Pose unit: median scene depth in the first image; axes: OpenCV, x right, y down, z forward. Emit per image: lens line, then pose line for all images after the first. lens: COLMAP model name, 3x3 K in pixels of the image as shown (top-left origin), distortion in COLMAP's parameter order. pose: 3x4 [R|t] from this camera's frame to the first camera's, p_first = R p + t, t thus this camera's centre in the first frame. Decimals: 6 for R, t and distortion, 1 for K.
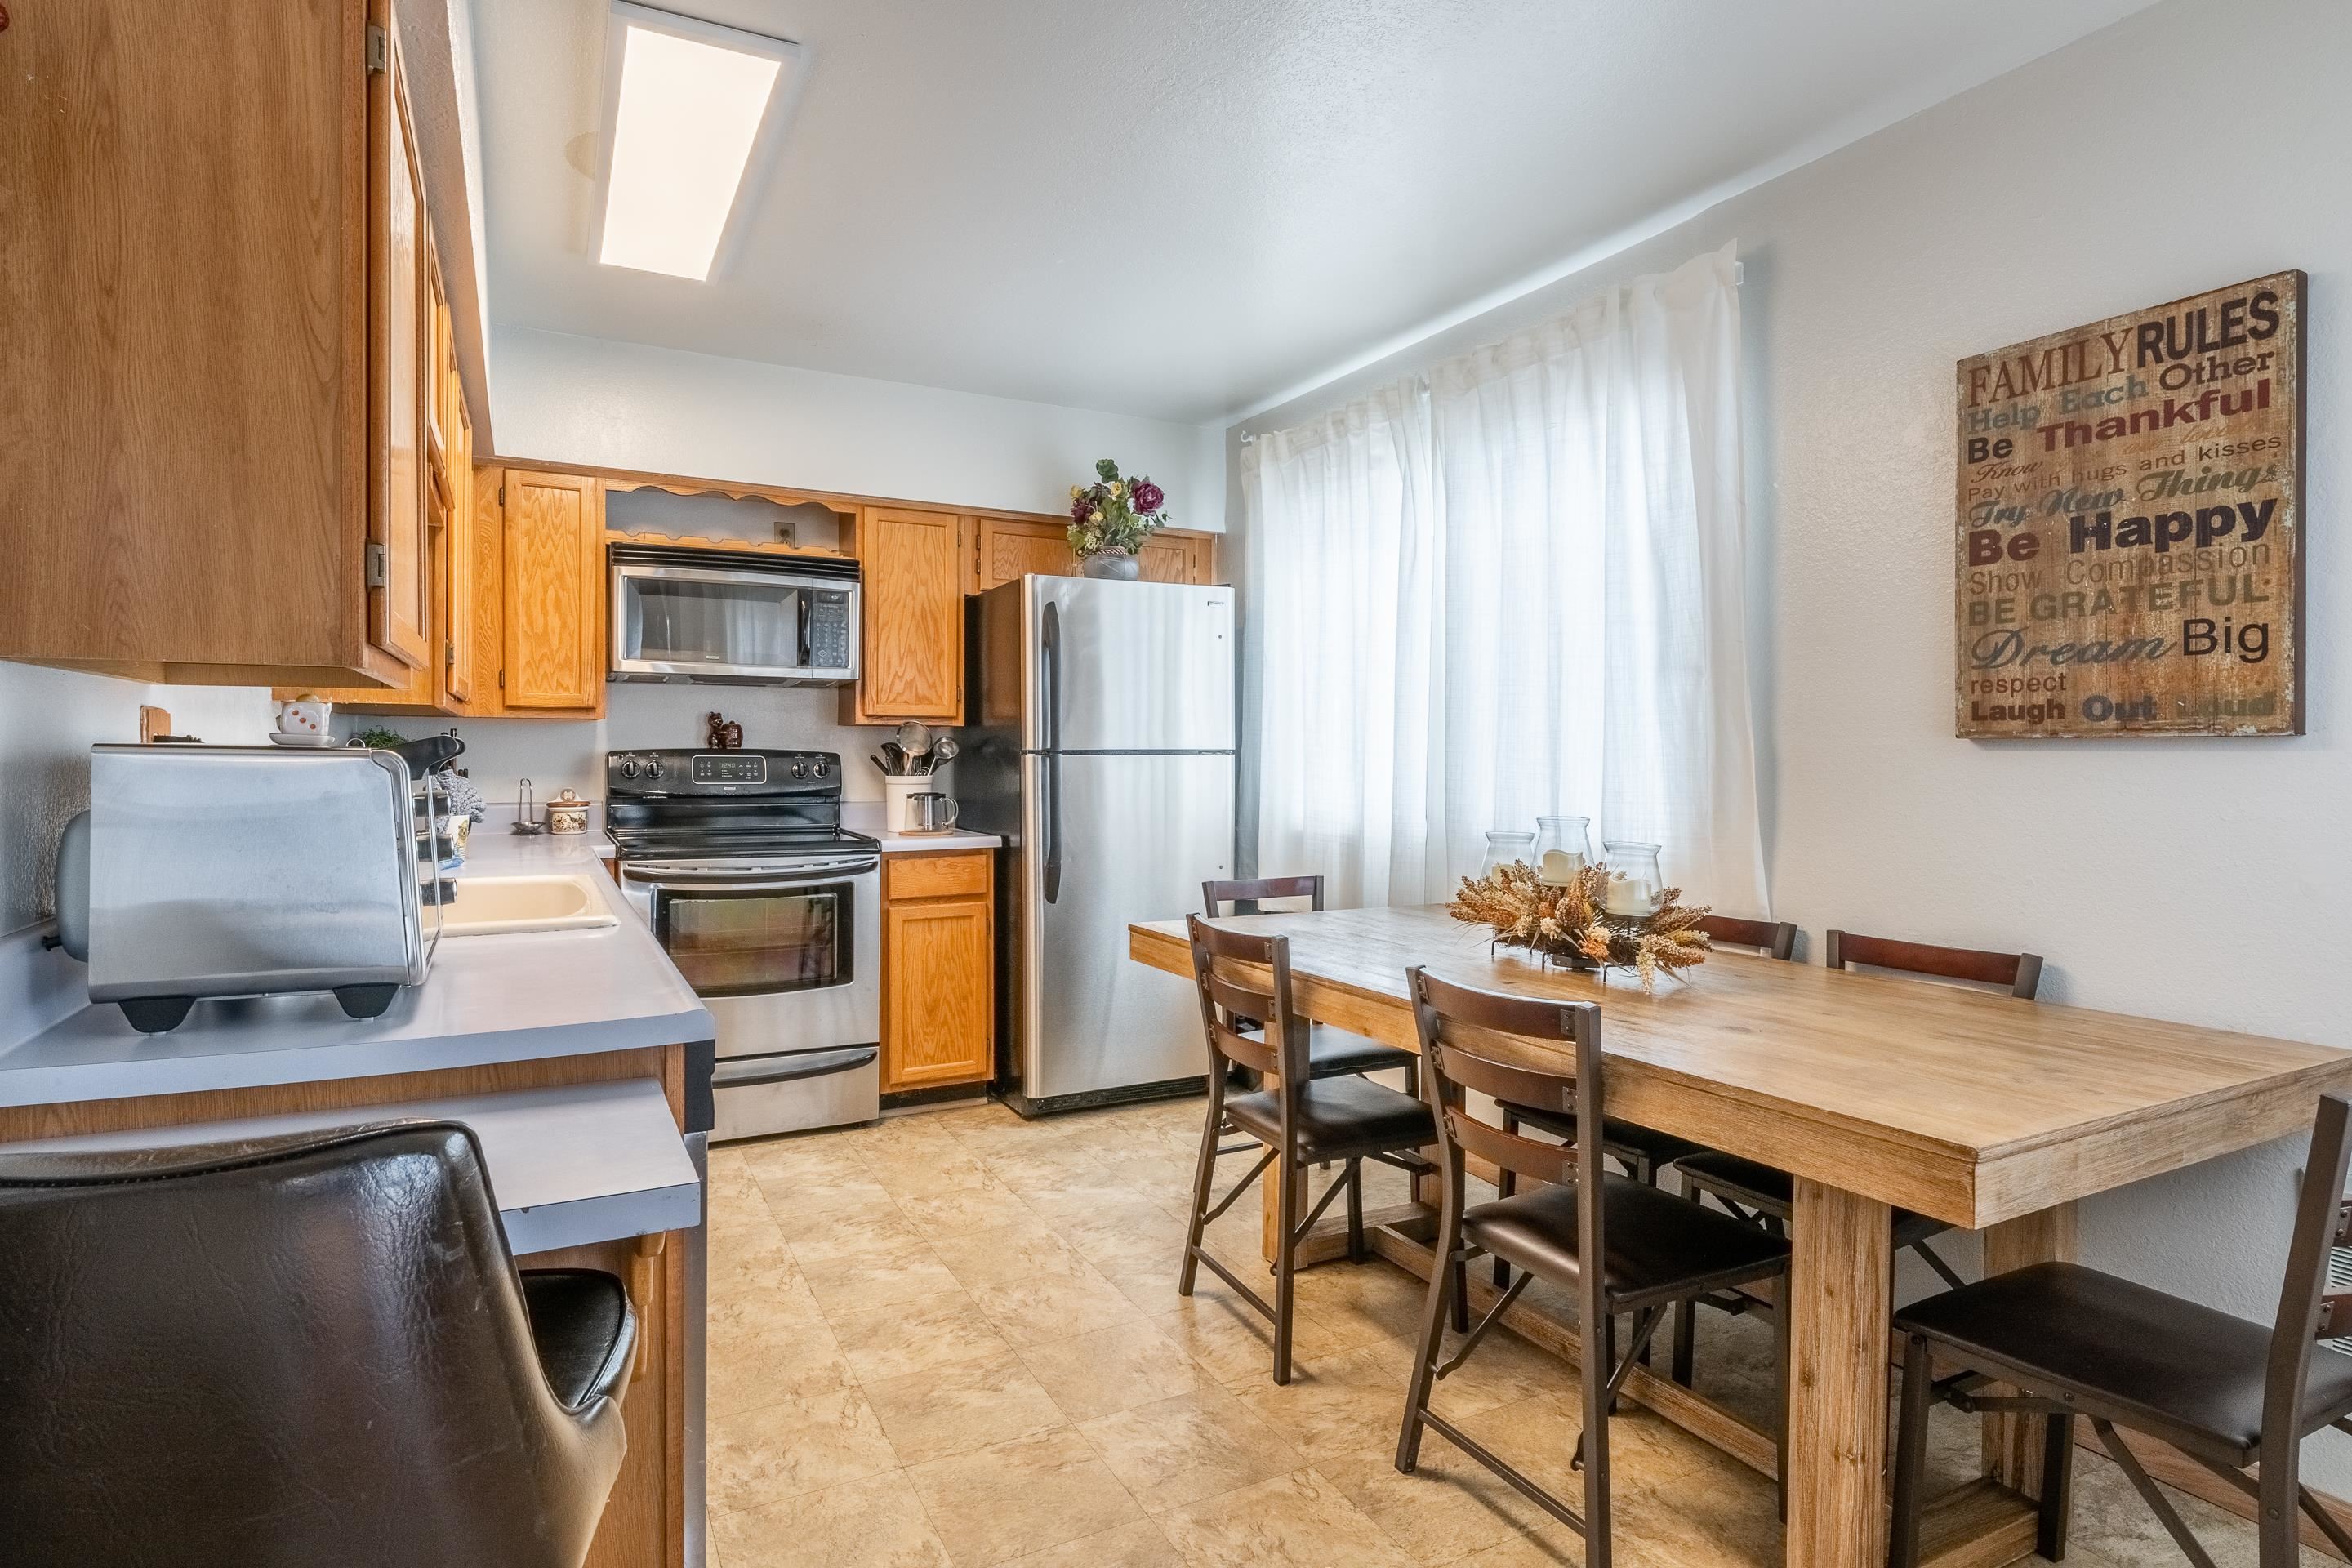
lens RADIAL K [[1242.5, 0, 1176.0], [0, 1242.5, 784.0], [0, 0, 1]] dist [-0.000962, -0.000069]
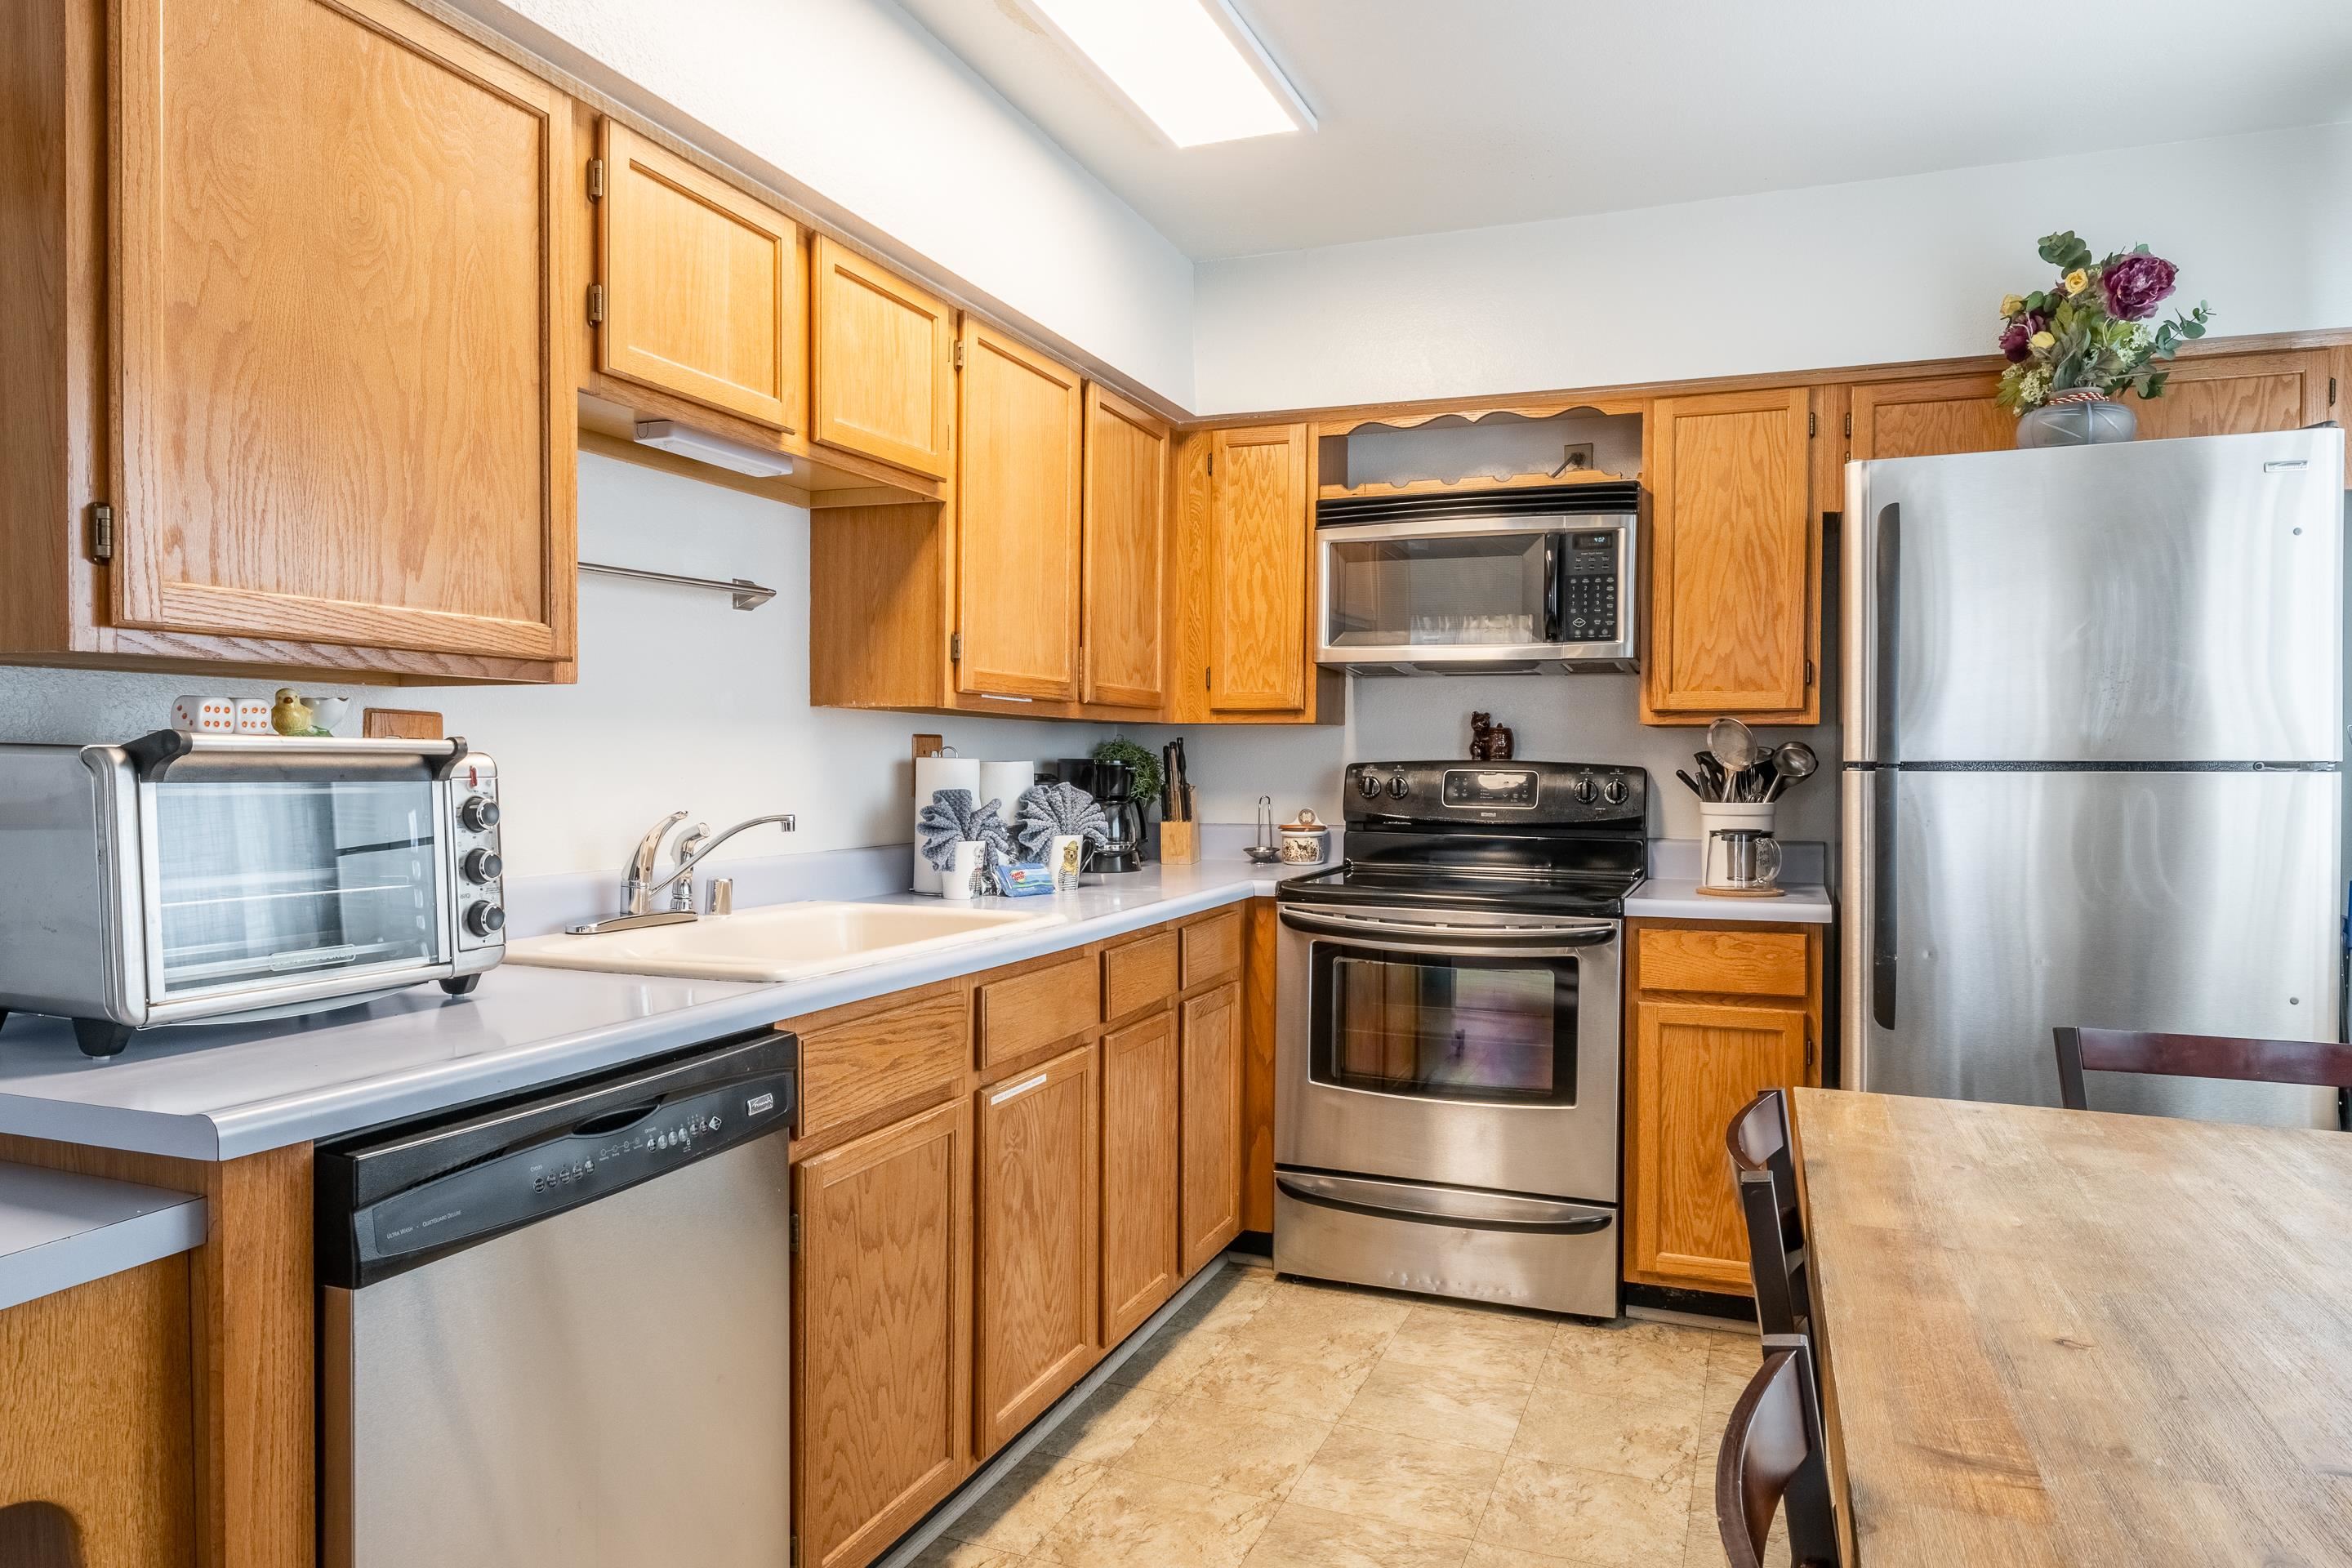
lens RADIAL K [[1497.6, 0, 1176.3], [0, 1497.6, 793.3], [0, 0, 1]] dist [-0.001496, -0.001140]
pose [[0.648676, 0.015422, -0.760908, 0.210399], [-0.023743, 0.999718, 0.000022, -0.004822], [0.760694, 0.018052, 0.648860, 0.297070]]
